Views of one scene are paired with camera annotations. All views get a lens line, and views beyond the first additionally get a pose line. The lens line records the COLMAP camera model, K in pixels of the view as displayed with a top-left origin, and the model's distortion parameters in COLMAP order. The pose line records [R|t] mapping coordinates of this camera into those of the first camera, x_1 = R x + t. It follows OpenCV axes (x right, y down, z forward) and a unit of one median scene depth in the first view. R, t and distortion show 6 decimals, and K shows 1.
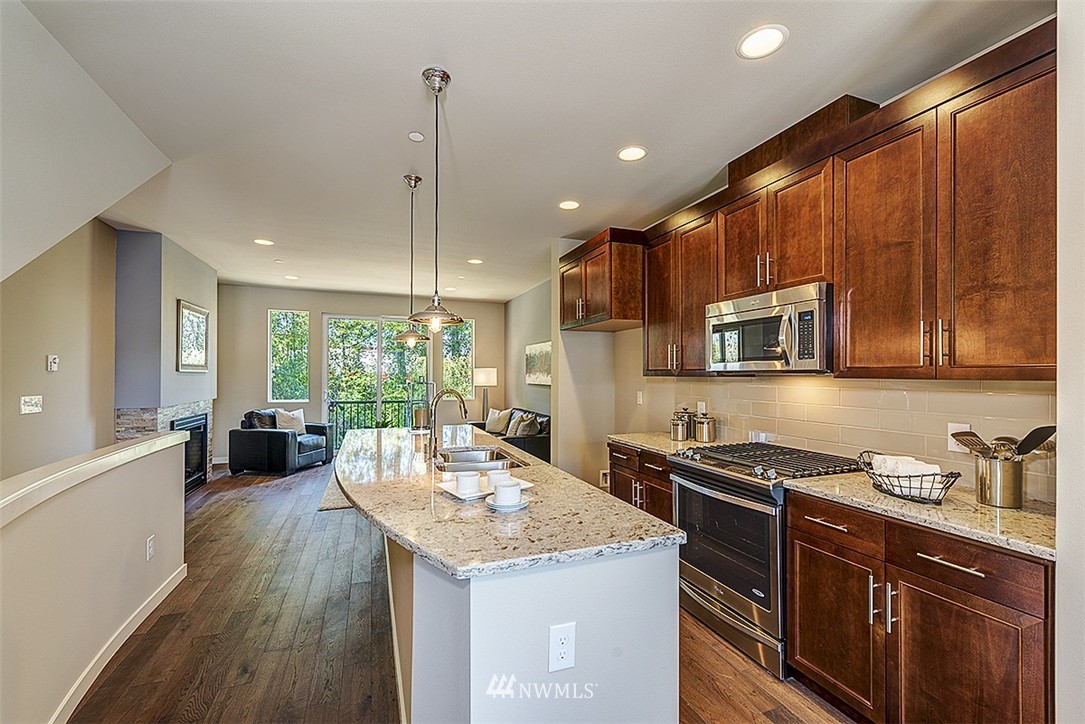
lens RADIAL K [[459.2, 0, 542.2], [0, 459.2, 369.8], [0, 0, 1]] dist [0.000028, -0.000003]
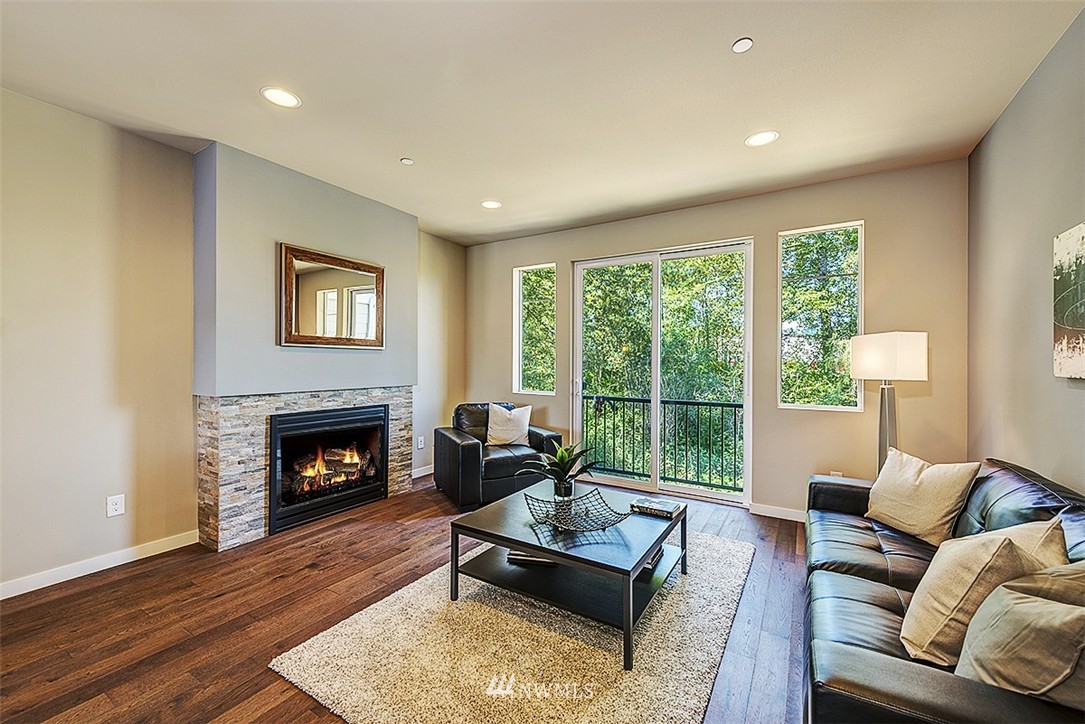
lens RADIAL K [[437.7, 0, 541.3], [0, 437.7, 356.4], [0, 0, 1]] dist [0.019414, 0.000056]
pose [[0.622427, -0.006110, -0.782654, -0.015091], [0.001030, 0.999975, -0.006987, 0.016783], [0.782677, 0.003543, 0.622418, 0.540504]]
